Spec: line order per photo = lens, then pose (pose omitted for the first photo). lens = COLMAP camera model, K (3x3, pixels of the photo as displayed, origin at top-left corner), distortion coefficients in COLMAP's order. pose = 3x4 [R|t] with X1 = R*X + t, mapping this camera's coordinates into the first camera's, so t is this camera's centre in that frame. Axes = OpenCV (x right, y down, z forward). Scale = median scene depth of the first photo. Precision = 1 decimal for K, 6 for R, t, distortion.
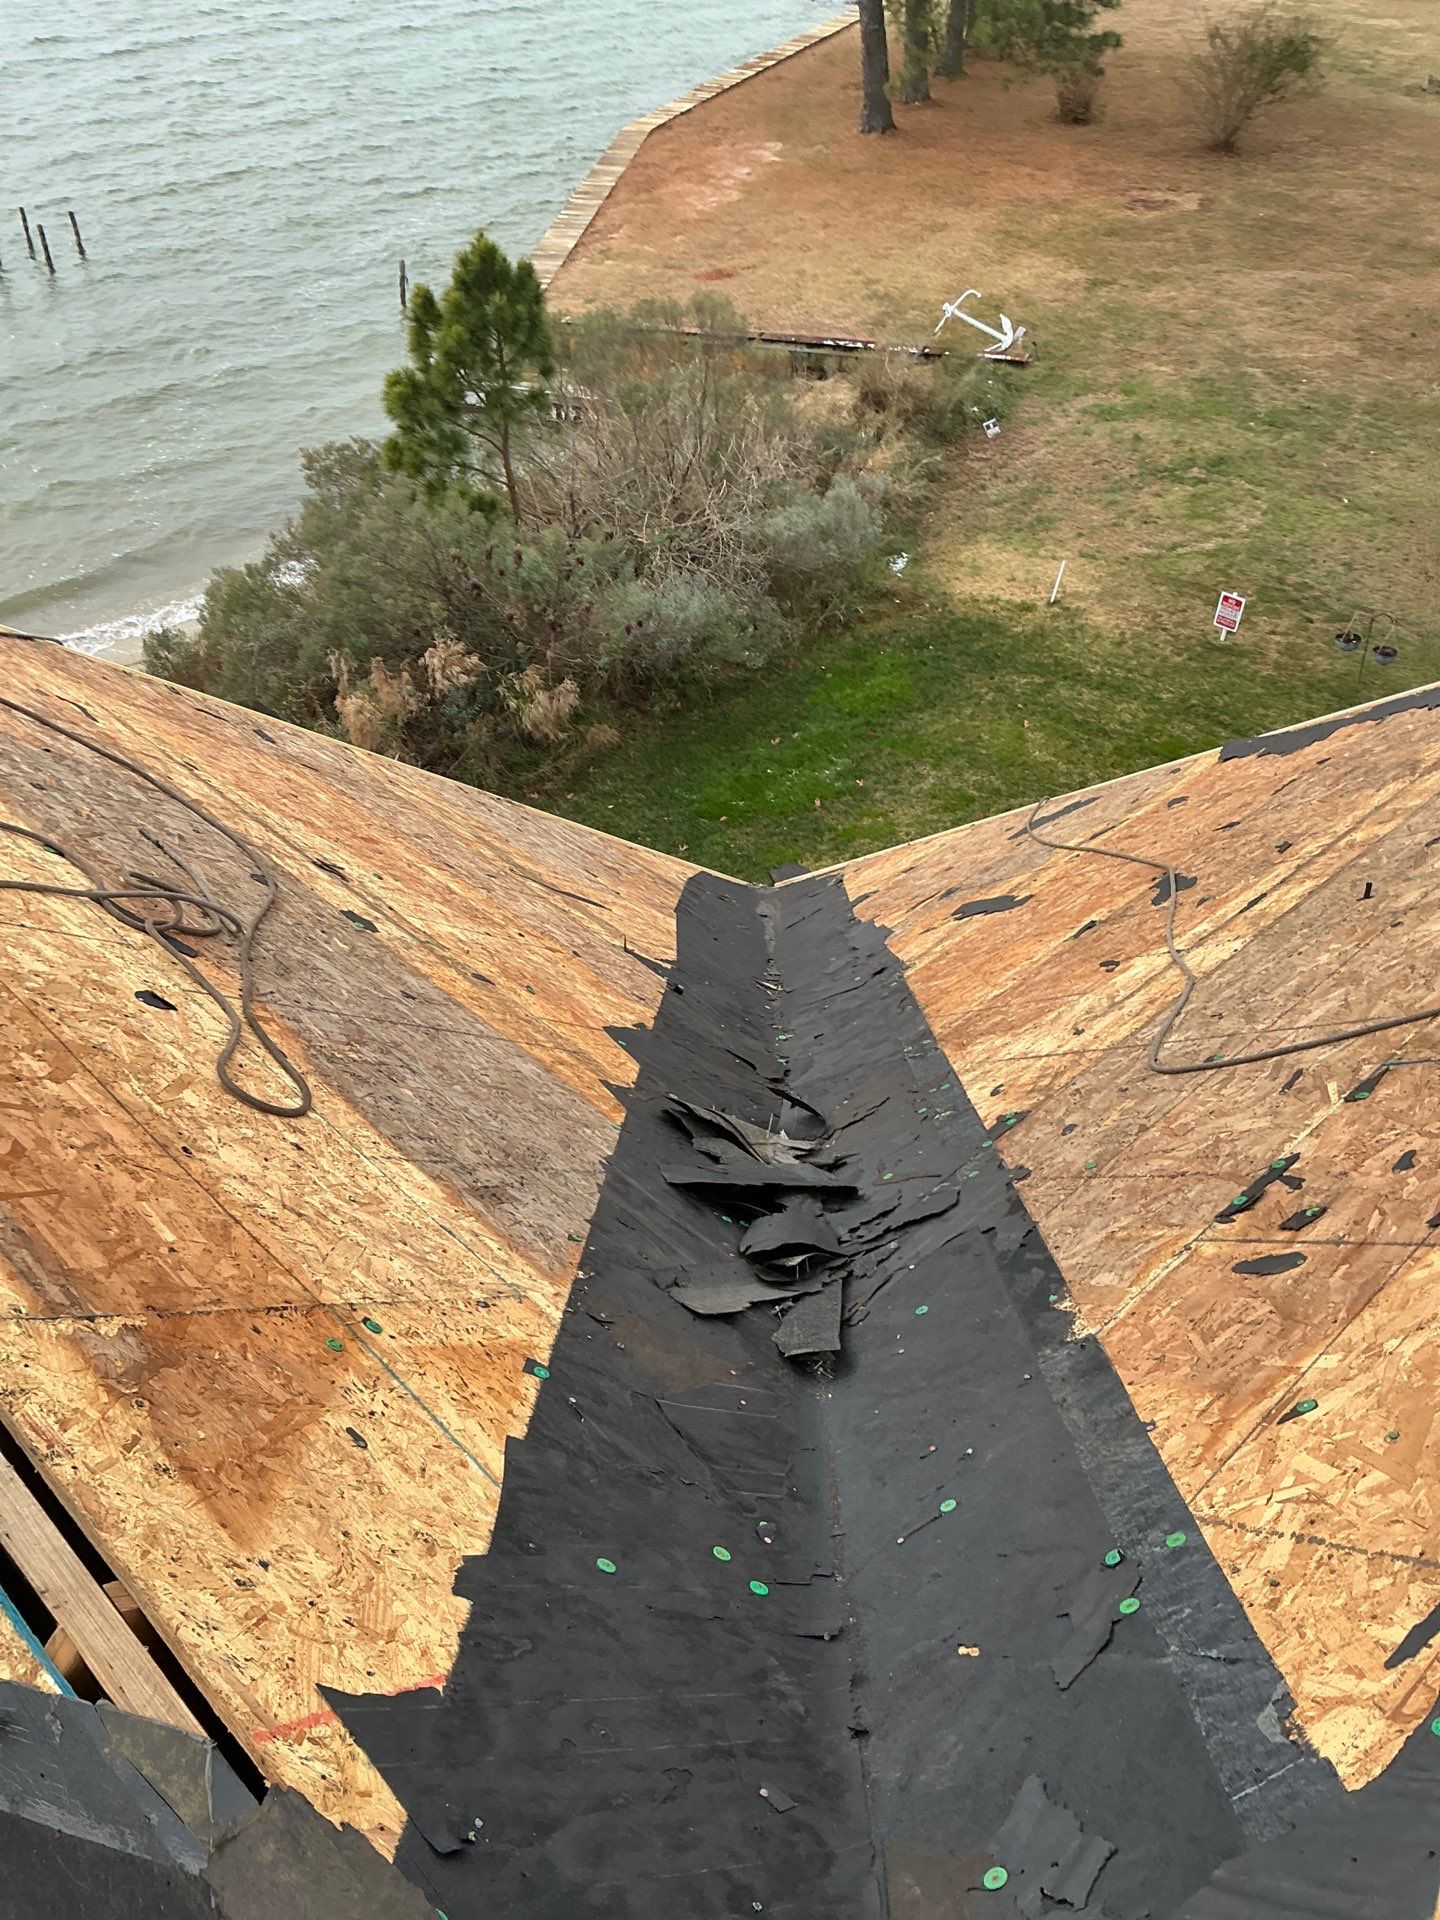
lens RADIAL K [[1610.3, 0, 710.9], [0, 1610.3, 957.2], [0, 0, 1]] dist [0.130060, -0.278117]
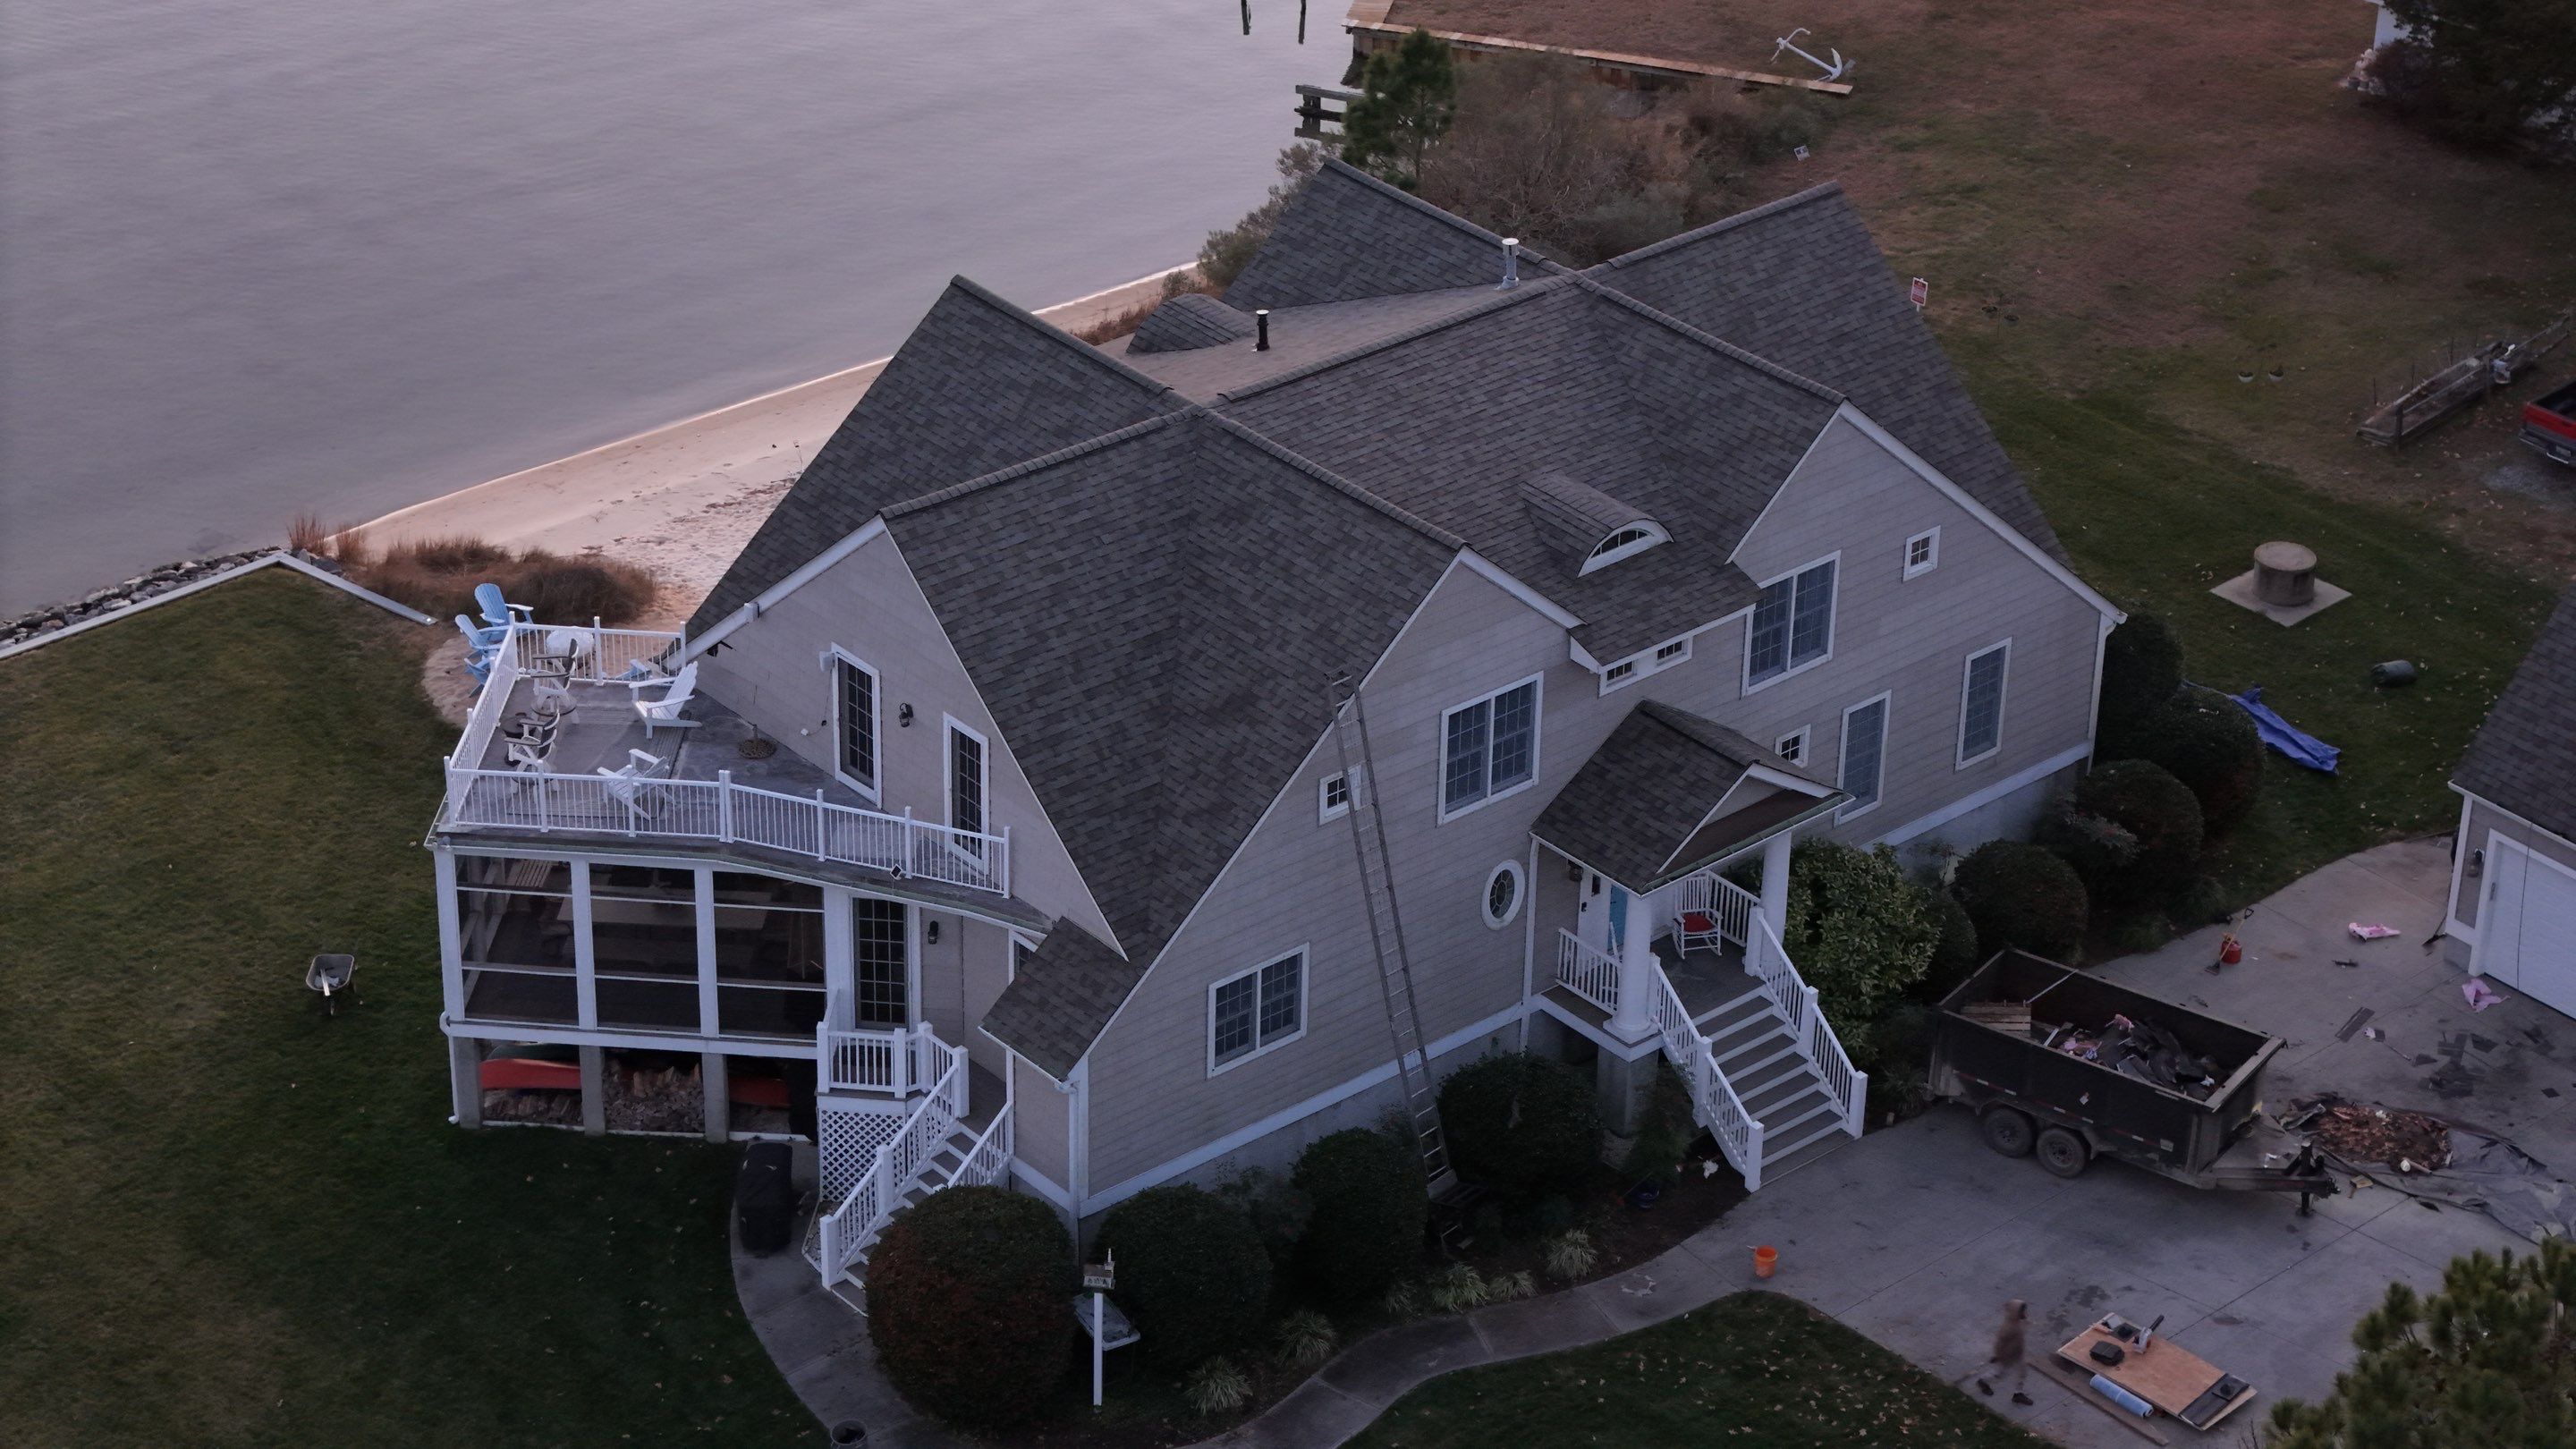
lens RADIAL K [[5260.6, 0, 1288.0], [0, 5260.6, 724.5], [0, 0, 1]] dist [0.252549, 0.061413]
pose [[0.998382, 0.045919, -0.033524, -0.048823], [-0.051132, 0.983004, -0.176320, 0.767636], [0.024858, 0.177749, 0.983762, -2.674388]]
